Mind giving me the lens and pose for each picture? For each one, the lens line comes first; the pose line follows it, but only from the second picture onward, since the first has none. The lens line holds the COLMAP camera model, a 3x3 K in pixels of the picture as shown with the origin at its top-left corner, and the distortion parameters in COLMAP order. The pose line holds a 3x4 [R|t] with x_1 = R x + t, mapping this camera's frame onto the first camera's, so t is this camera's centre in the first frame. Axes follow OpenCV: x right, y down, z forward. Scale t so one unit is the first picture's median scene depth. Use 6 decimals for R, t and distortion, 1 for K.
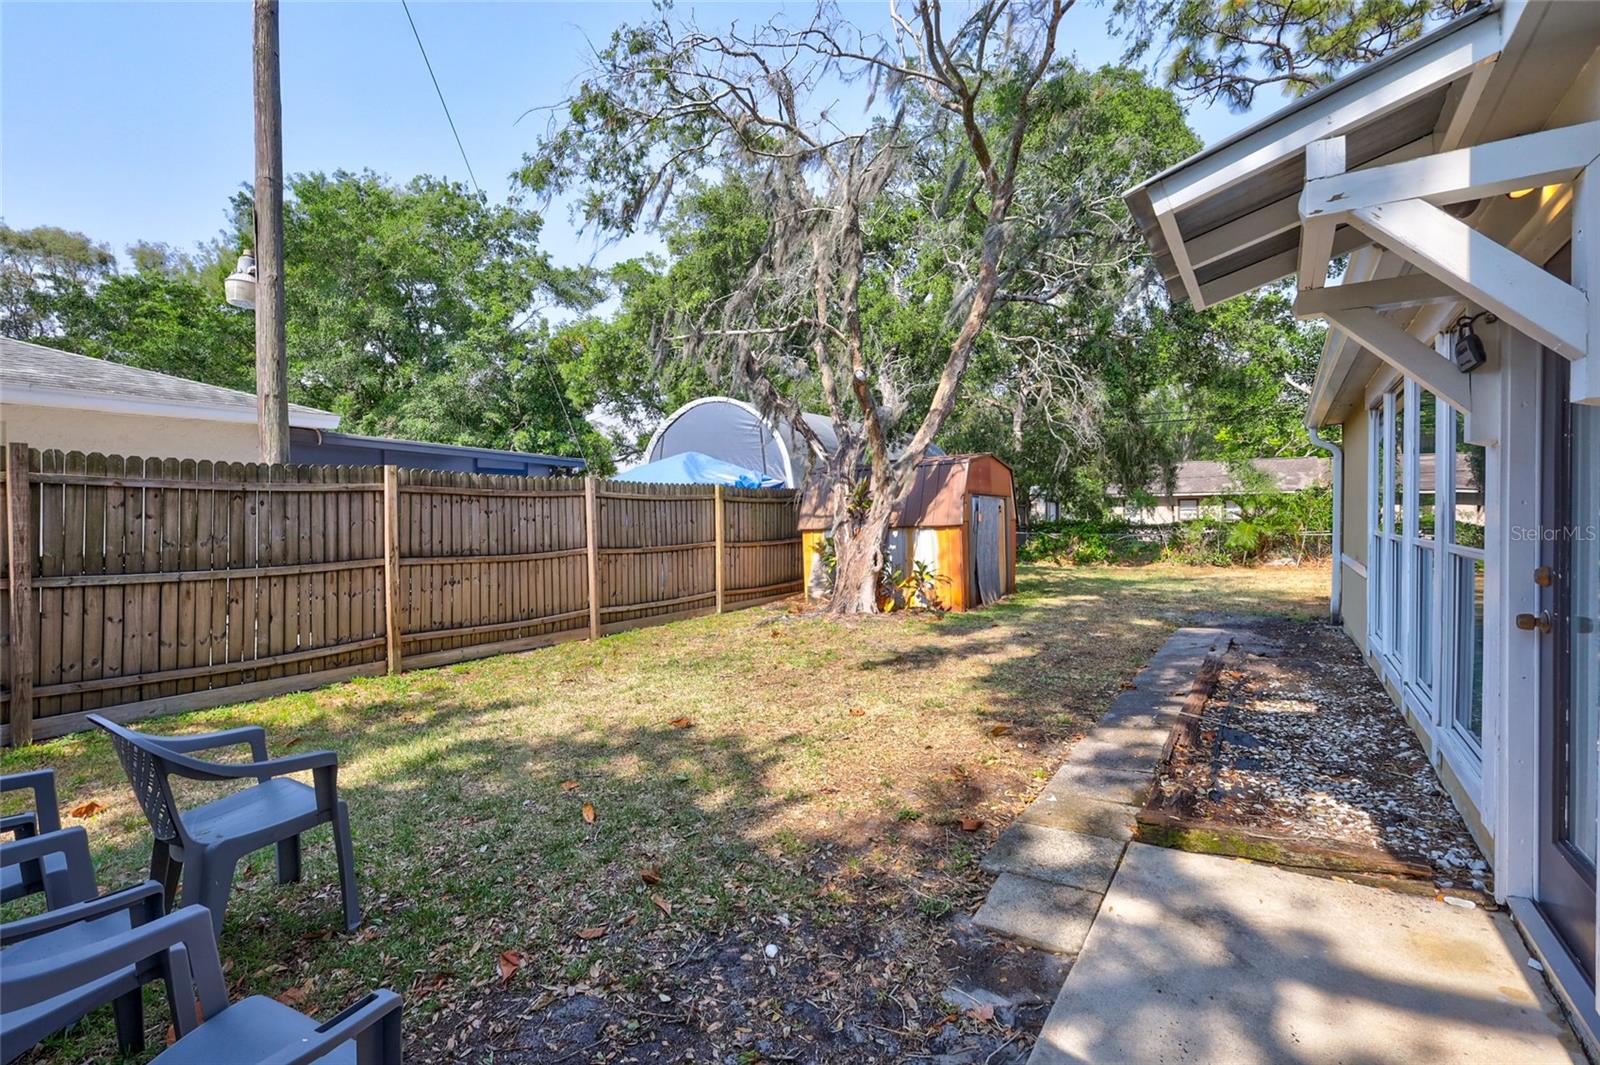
lens RADIAL K [[730.9, 0, 803.9], [0, 730.9, 535.6], [0, 0, 1]] dist [-0.012801, -0.000896]
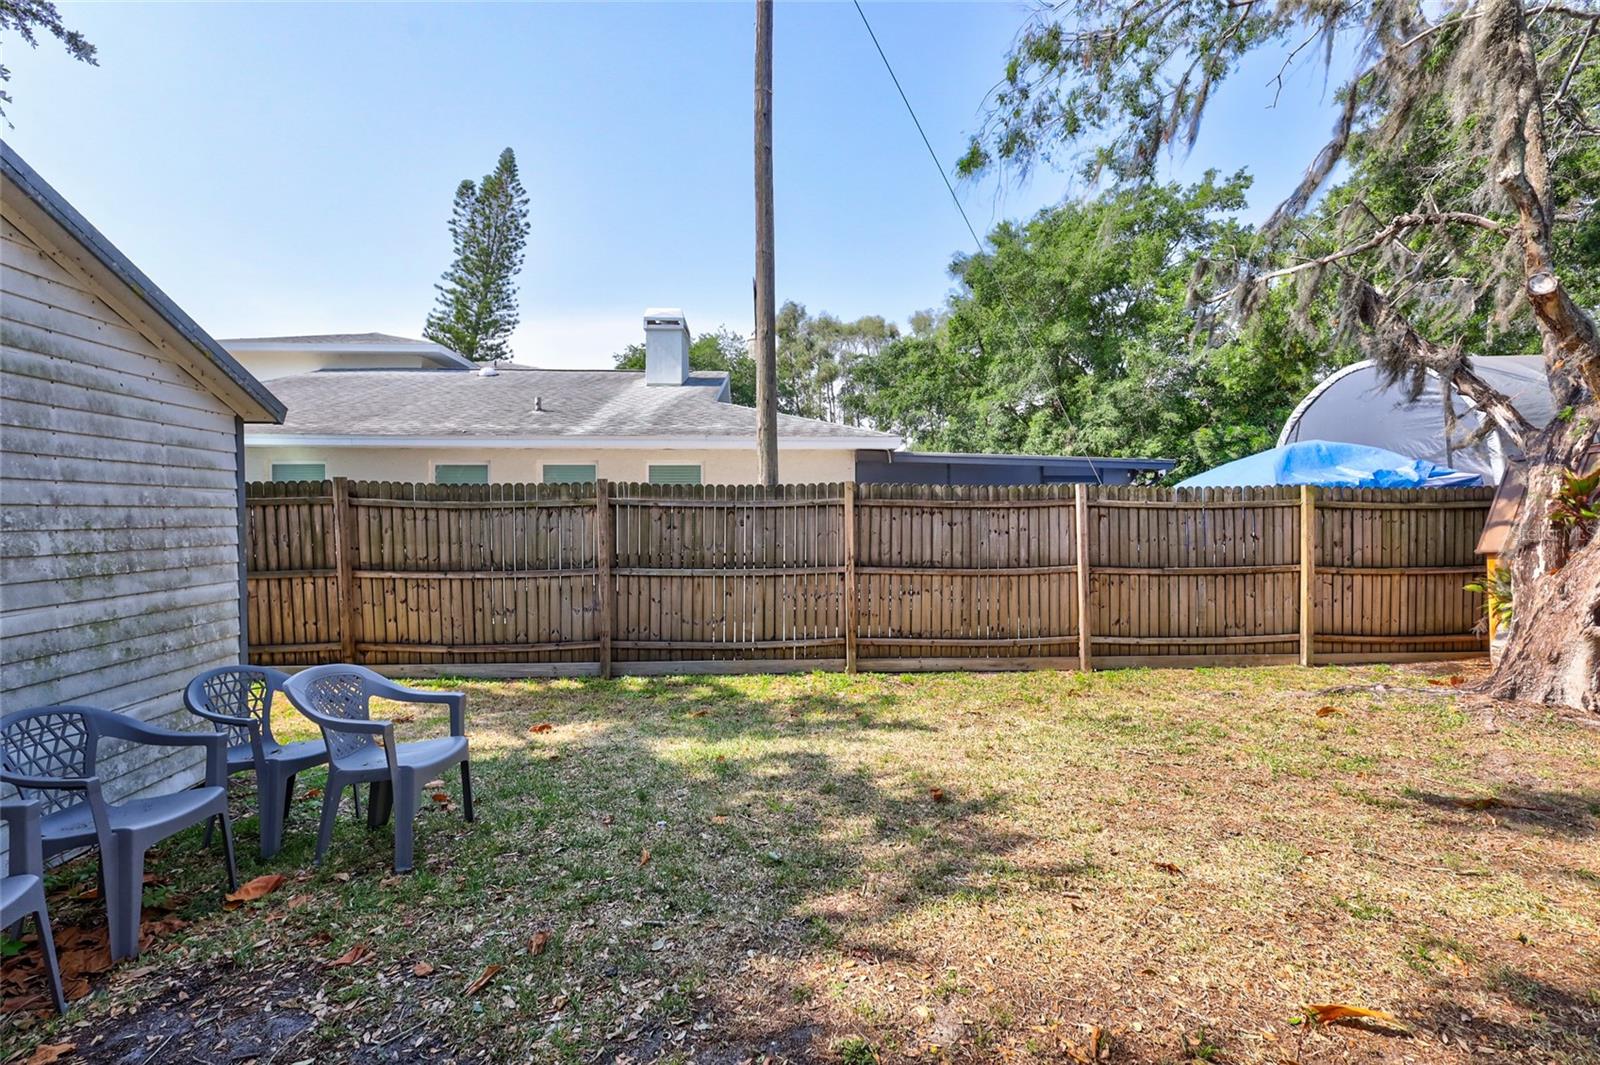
lens RADIAL K [[730.9, 0, 803.9], [0, 730.9, 535.6], [0, 0, 1]] dist [-0.012801, -0.000896]
pose [[0.584952, 0.021944, -0.810771, 0.249974], [-0.026073, 0.999626, 0.008244, -0.019827], [0.810649, 0.016317, 0.585305, 0.270579]]
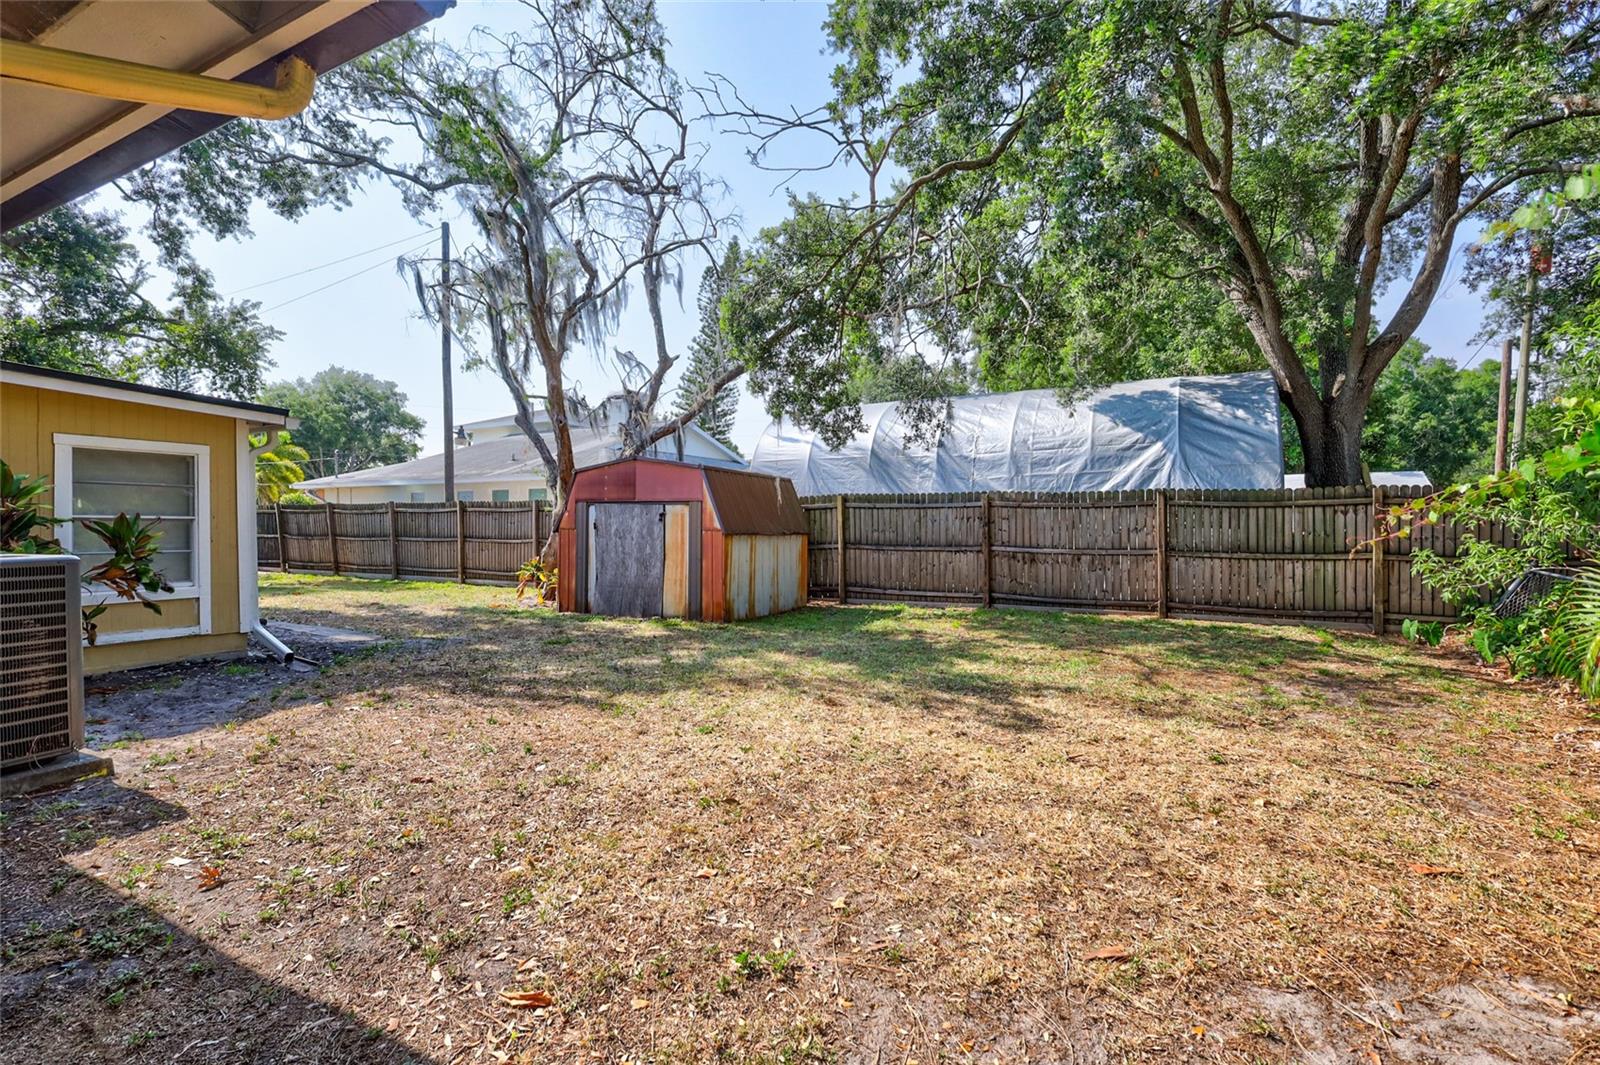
lens RADIAL K [[730.9, 0, 803.9], [0, 730.9, 535.6], [0, 0, 1]] dist [-0.012801, -0.000896]
pose [[0.110115, 0.021491, -0.993686, 1.862935], [-0.020340, 0.999606, 0.019365, -0.040221], [0.993711, 0.018080, 0.110509, 1.679966]]
